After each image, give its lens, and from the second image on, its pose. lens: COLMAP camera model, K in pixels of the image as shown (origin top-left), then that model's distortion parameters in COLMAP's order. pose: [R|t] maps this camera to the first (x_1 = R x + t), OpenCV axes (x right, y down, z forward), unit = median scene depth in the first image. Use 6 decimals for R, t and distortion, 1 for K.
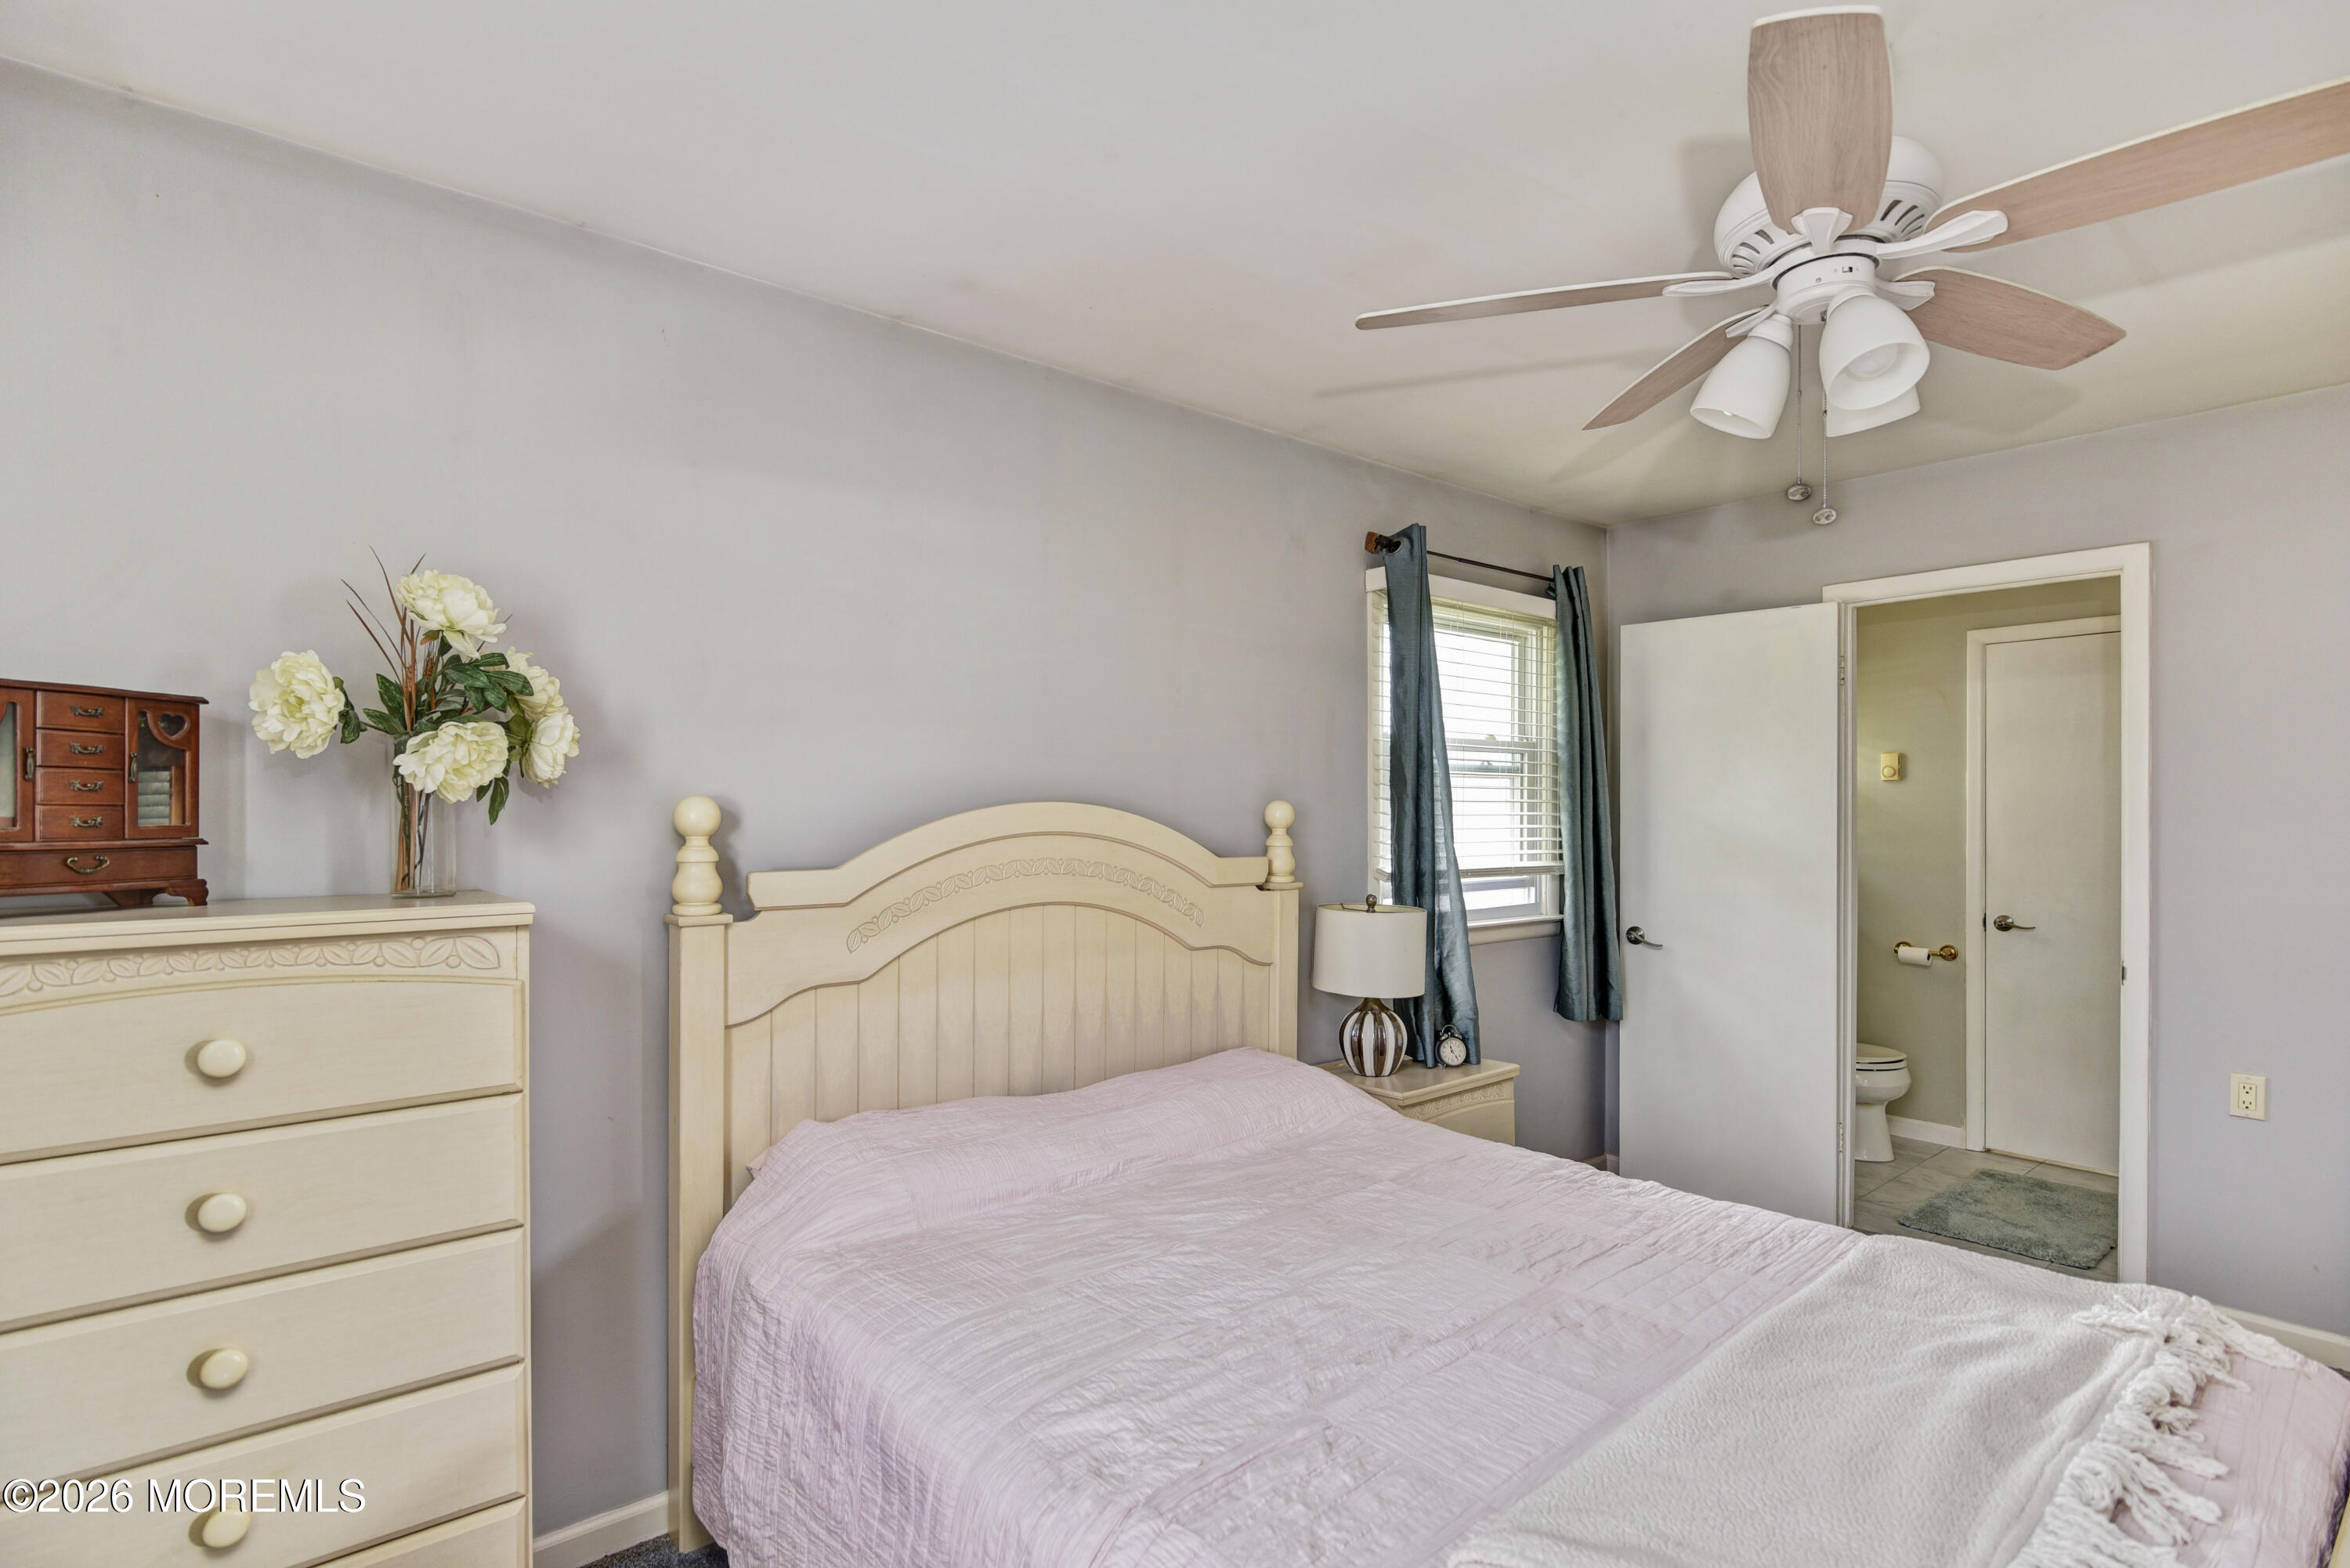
lens RADIAL K [[1149.6, 0, 1171.2], [0, 1149.6, 800.0], [0, 0, 1]] dist [-0.000121, -0.003517]
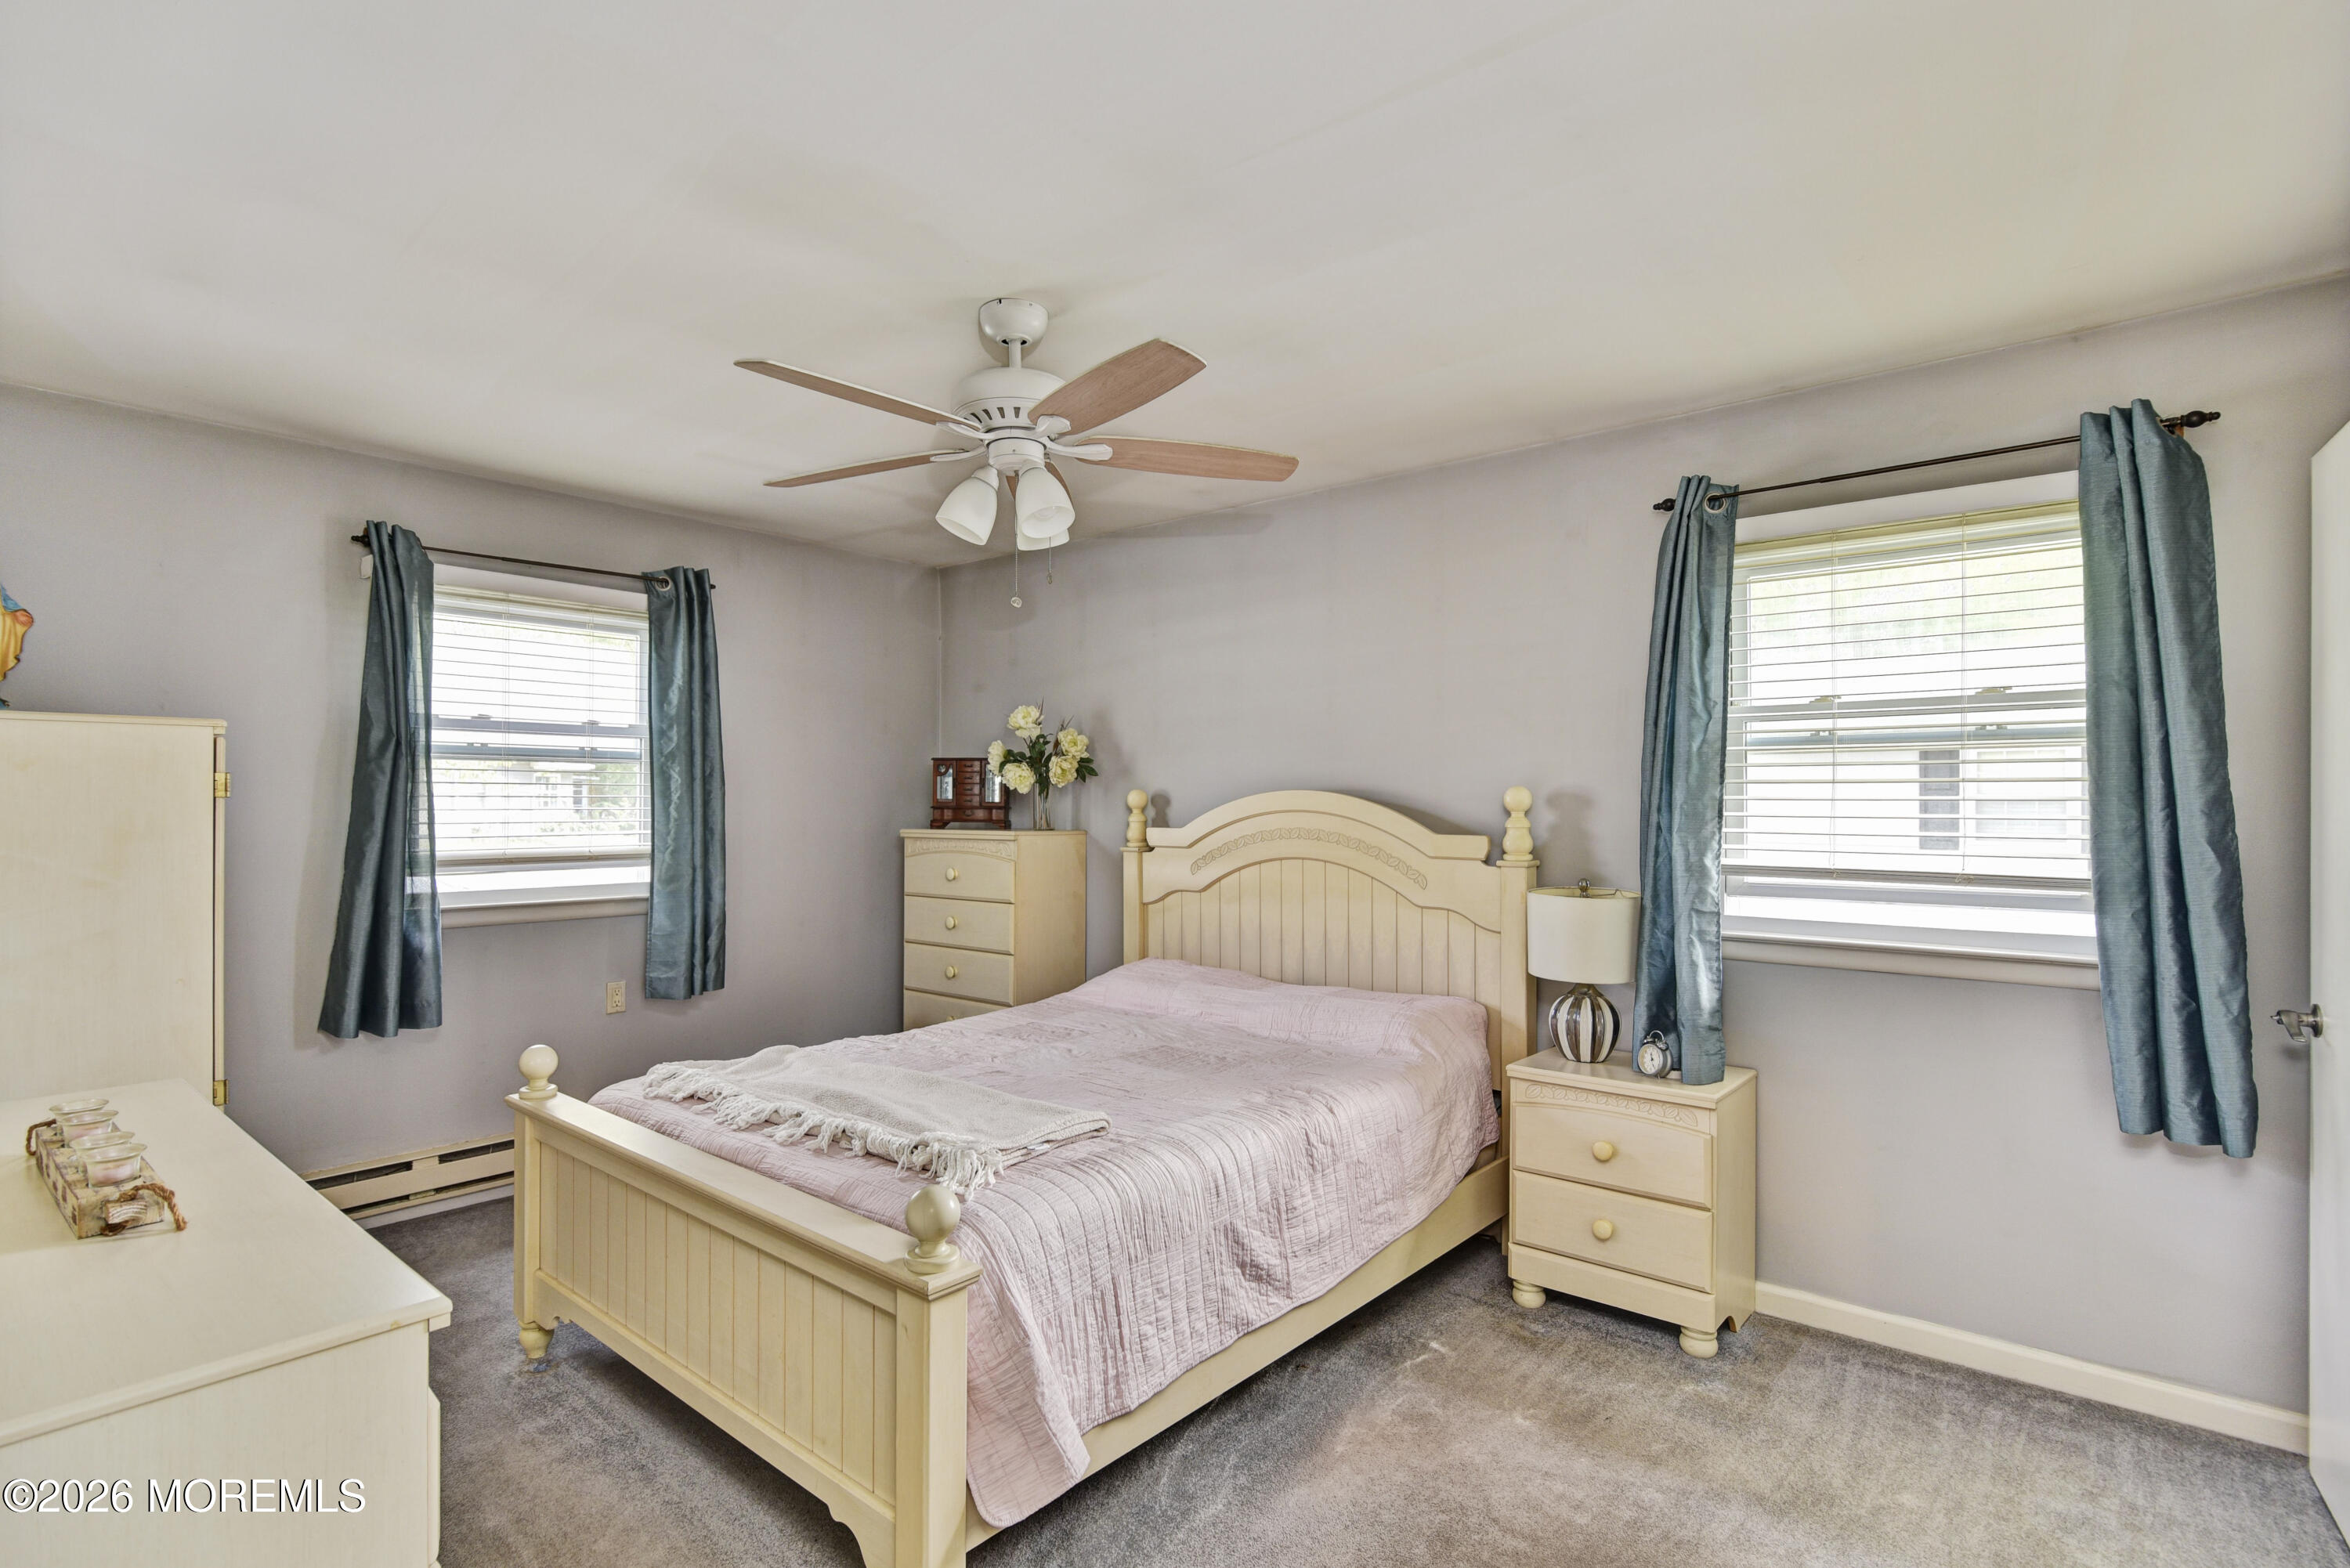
lens RADIAL K [[1149.6, 0, 1177.8], [0, 1149.6, 786.4], [0, 0, 1]] dist [-0.000121, -0.003517]
pose [[0.181960, -0.019563, -0.983111, 1.169415], [0.003283, 0.999809, -0.019288, 0.022234], [0.983300, 0.000282, 0.181989, 0.505428]]
